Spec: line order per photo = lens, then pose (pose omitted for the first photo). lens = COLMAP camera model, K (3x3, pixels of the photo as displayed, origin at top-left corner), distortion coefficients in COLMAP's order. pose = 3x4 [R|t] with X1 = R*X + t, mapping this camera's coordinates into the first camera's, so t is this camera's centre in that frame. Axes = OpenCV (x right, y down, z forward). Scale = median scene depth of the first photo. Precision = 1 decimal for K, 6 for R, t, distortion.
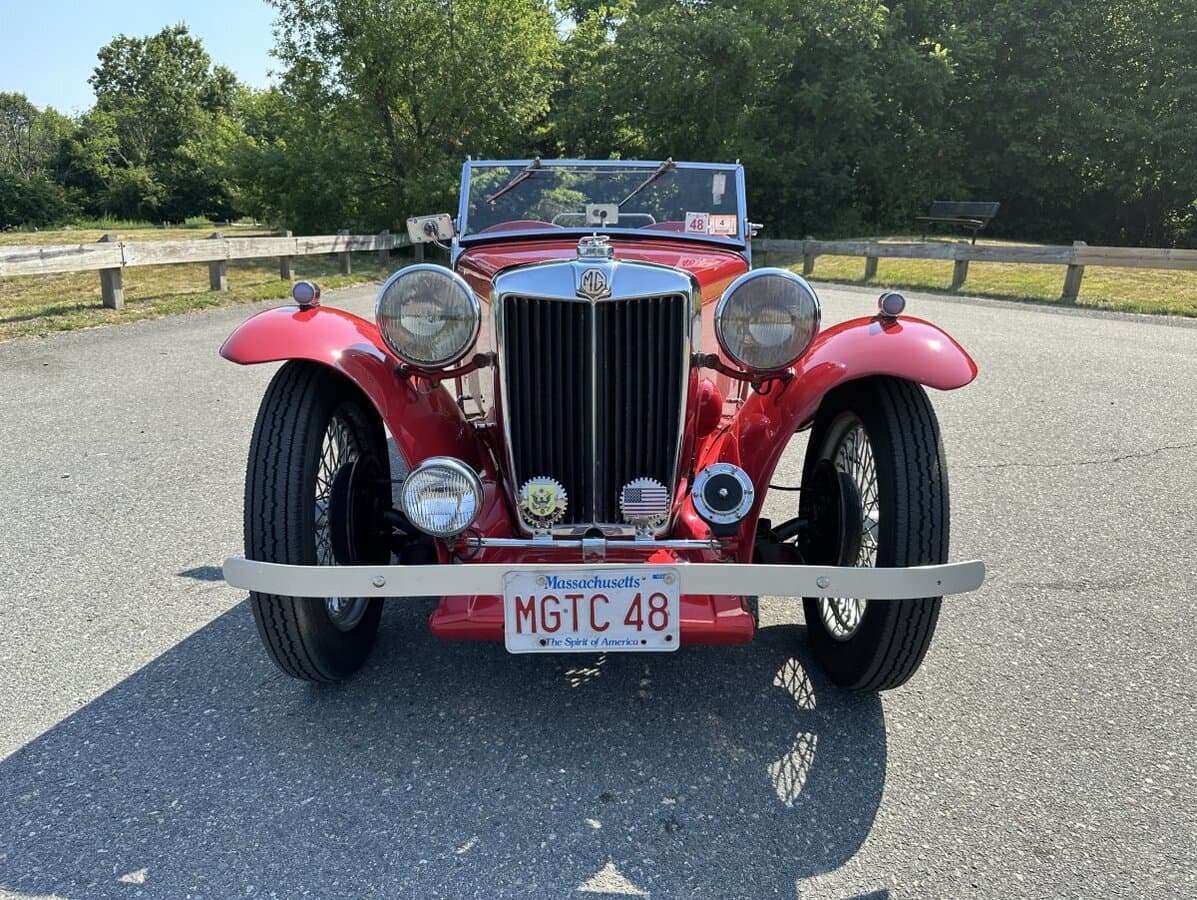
lens RADIAL K [[865.0, 0, 603.0], [0, 865.0, 444.4], [0, 0, 1]] dist [0.049266, -0.079711]
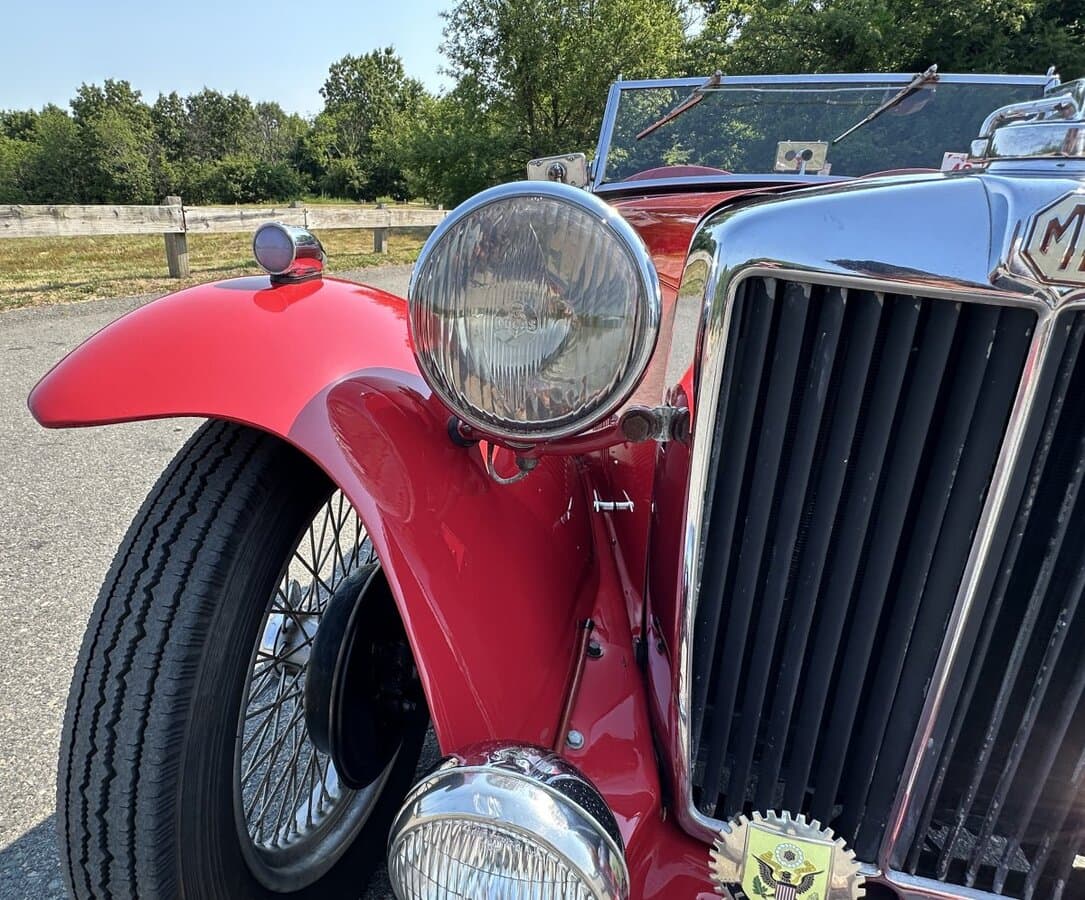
lens RADIAL K [[663.2, 0, 476.6], [0, 663.2, 461.7], [0, 0, 1]] dist [-0.003251, 0.003525]
pose [[0.954513, 0.126738, -0.269893, -0.117860], [-0.094313, 0.987026, 0.129944, -0.105965], [0.282860, -0.098578, 0.954082, 0.613302]]
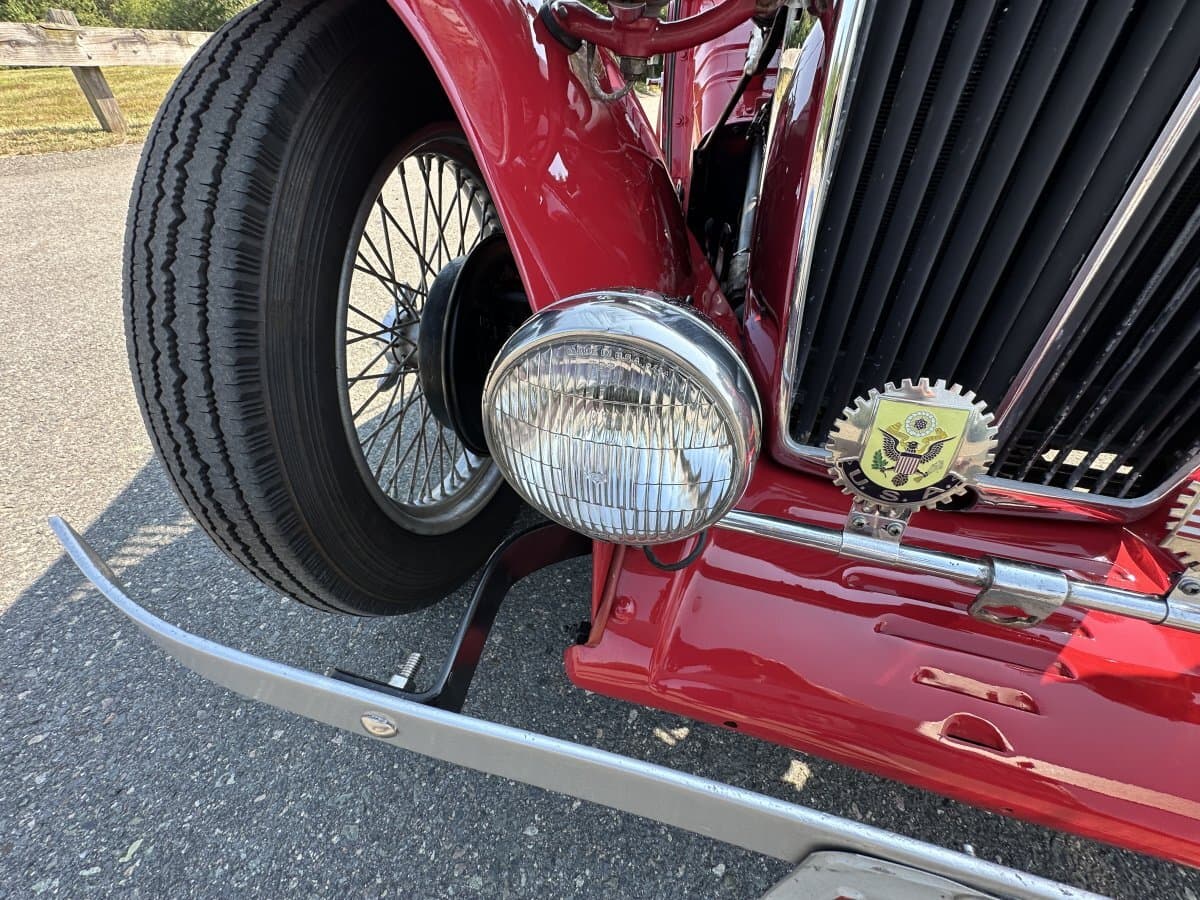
lens RADIAL K [[491.0, 0, 597.1], [0, 491.0, 453.9], [0, 0, 1]] dist [-0.001291, -0.000339]
pose [[0.964387, 0.178701, -0.194997, -0.127011], [-0.083221, 0.904808, 0.417608, -0.002482], [0.251062, -0.386507, 0.887457, 0.677681]]
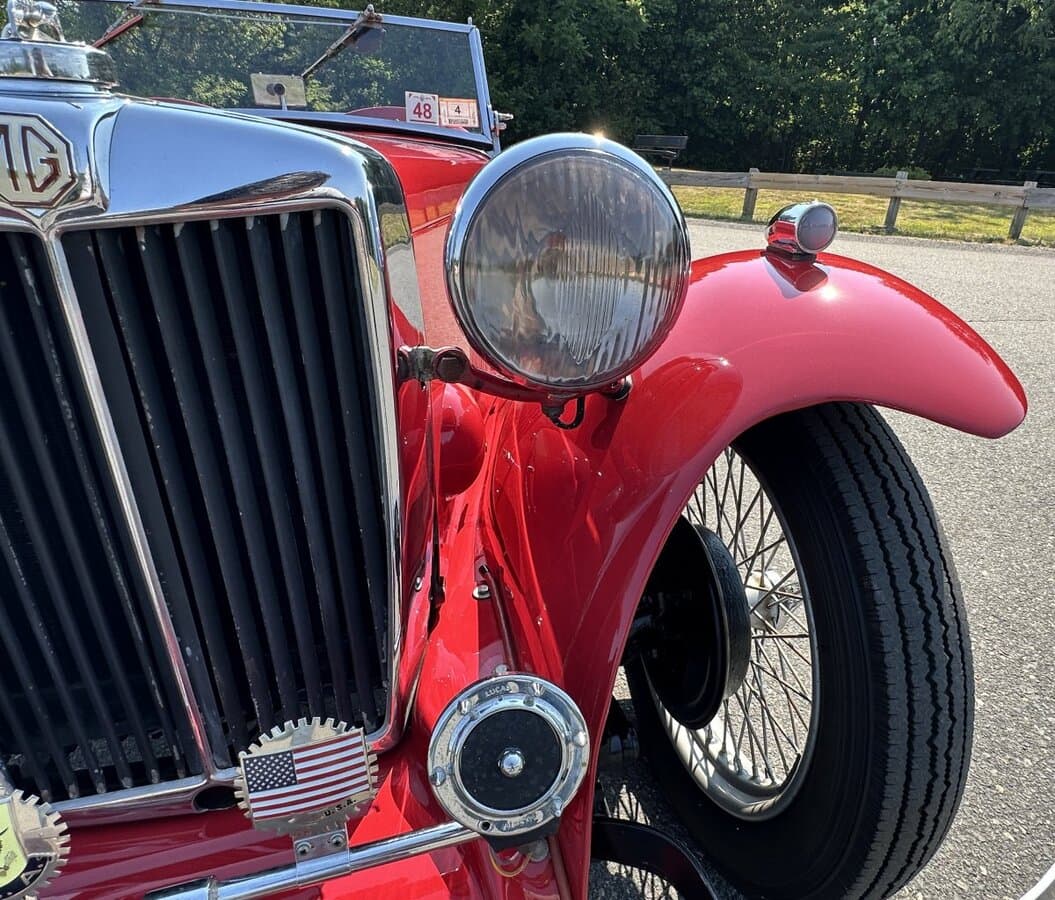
lens RADIAL K [[658.3, 0, 599.8], [0, 658.3, 466.2], [0, 0, 1]] dist [-0.003623, -0.000496]
pose [[0.951230, -0.117766, 0.285117, 0.089211], [0.060808, 0.977709, 0.200967, -0.101586], [-0.302428, -0.173828, 0.937188, 0.604063]]
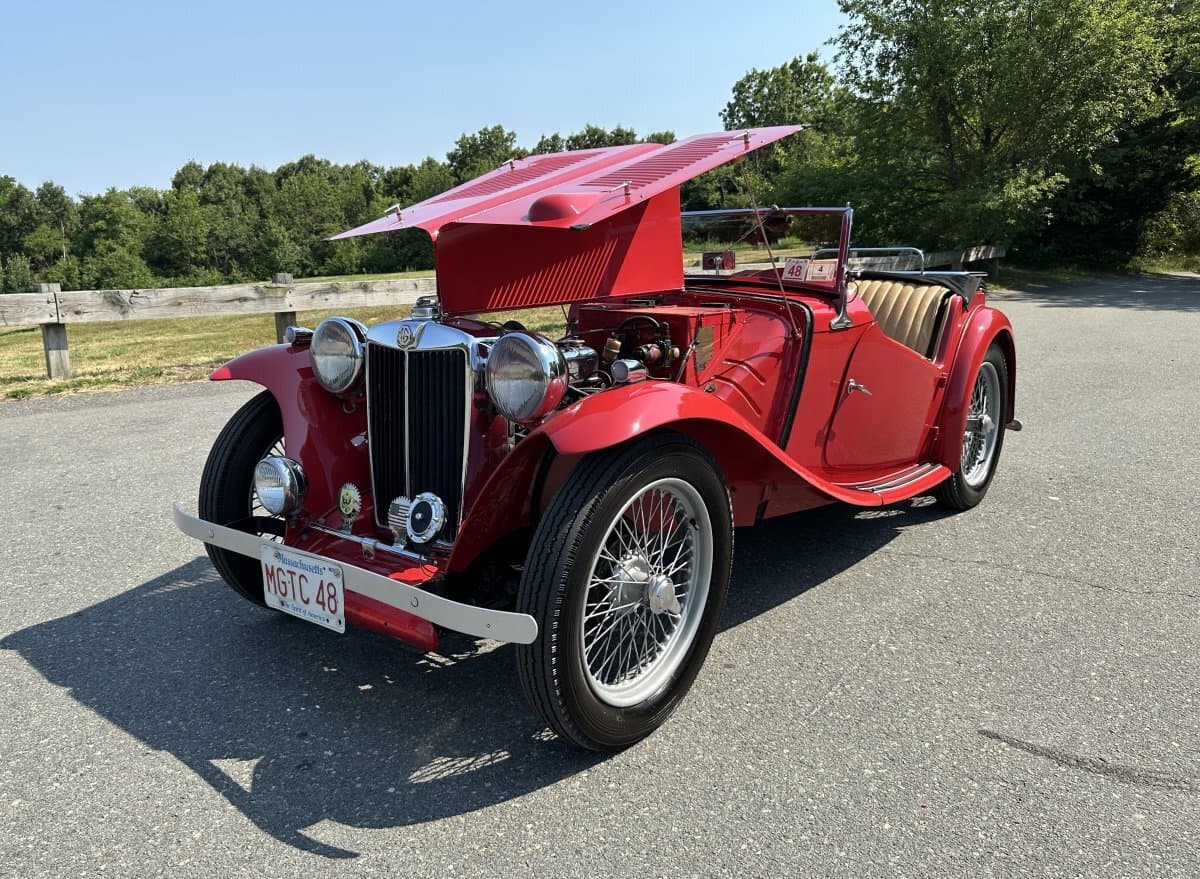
lens RADIAL K [[936.8, 0, 573.3], [0, 936.8, 417.8], [0, 0, 1]] dist [0.016182, -0.036498]
pose [[0.770870, 0.100657, -0.628989, 0.888769], [-0.137766, 0.990411, -0.010347, -0.076947], [0.621916, 0.094630, 0.777345, 0.101934]]
